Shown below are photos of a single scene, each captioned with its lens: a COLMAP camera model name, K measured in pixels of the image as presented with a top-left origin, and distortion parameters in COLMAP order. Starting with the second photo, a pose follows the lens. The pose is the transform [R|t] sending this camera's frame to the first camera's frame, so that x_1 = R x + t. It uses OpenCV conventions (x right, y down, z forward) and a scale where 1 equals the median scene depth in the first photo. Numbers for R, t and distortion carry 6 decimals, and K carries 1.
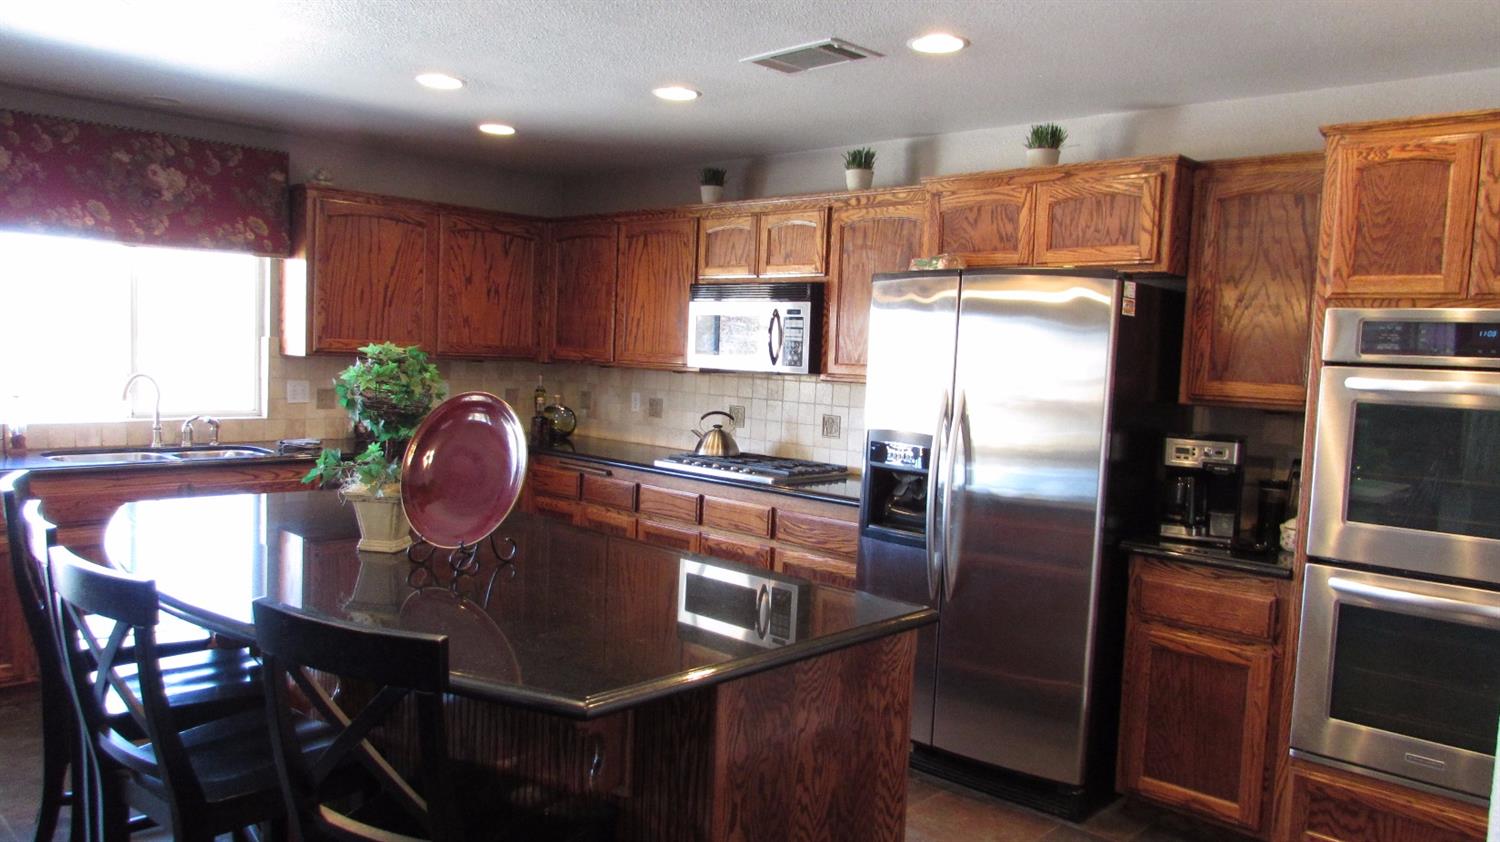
lens RADIAL K [[1058.2, 0, 754.9], [0, 1058.2, 427.5], [0, 0, 1]] dist [-0.030545, 0.006925]
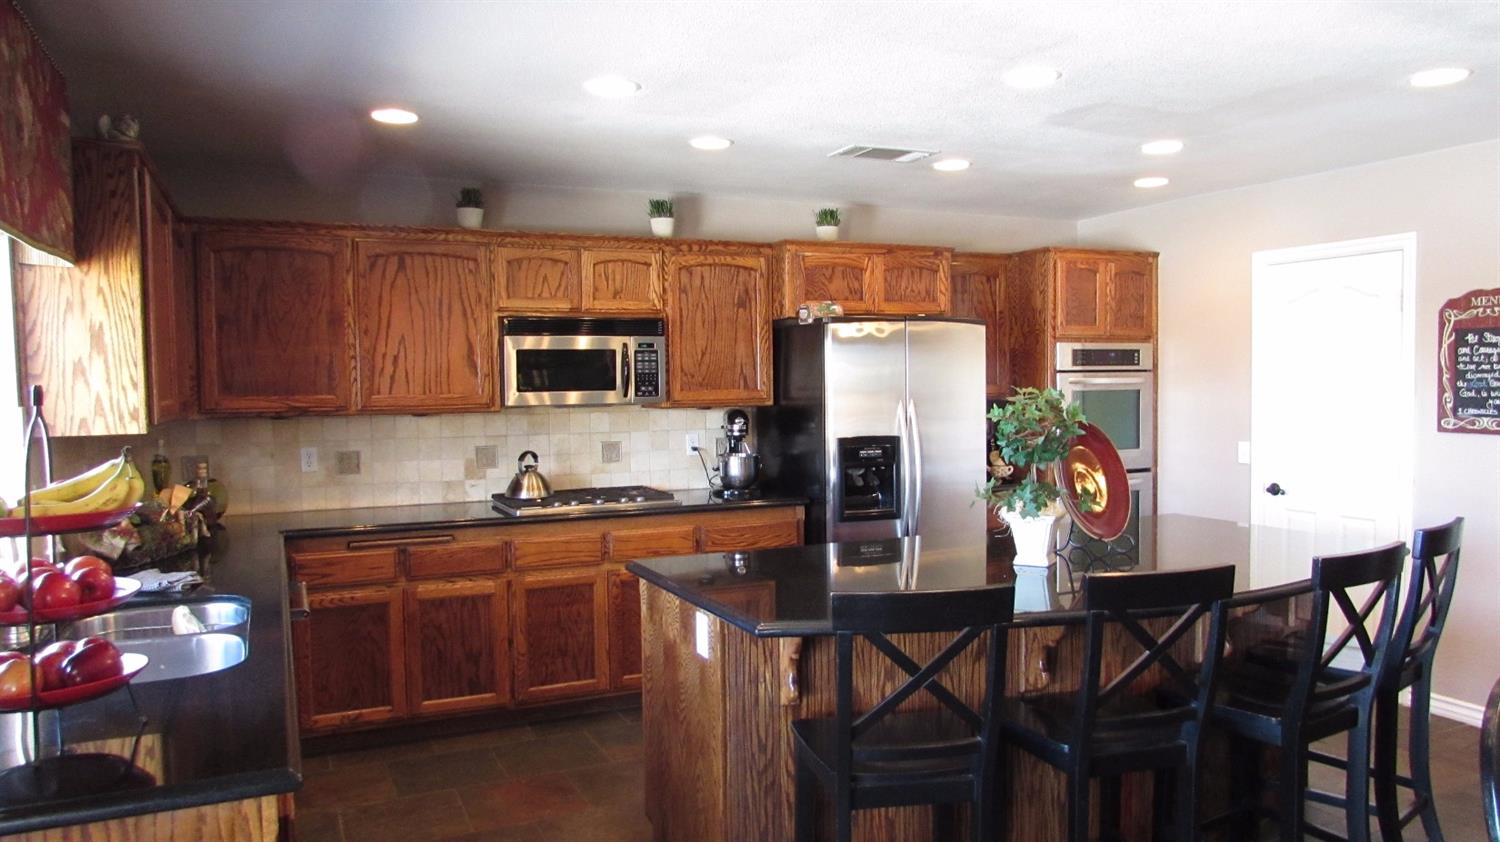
lens RADIAL K [[1058.2, 0, 754.9], [0, 1058.2, 427.5], [0, 0, 1]] dist [-0.030545, 0.006925]
pose [[0.379796, -0.090359, 0.920647, -0.711793], [0.094997, 0.993766, 0.058346, -0.062162], [-0.920180, 0.065299, 0.386012, 0.387585]]
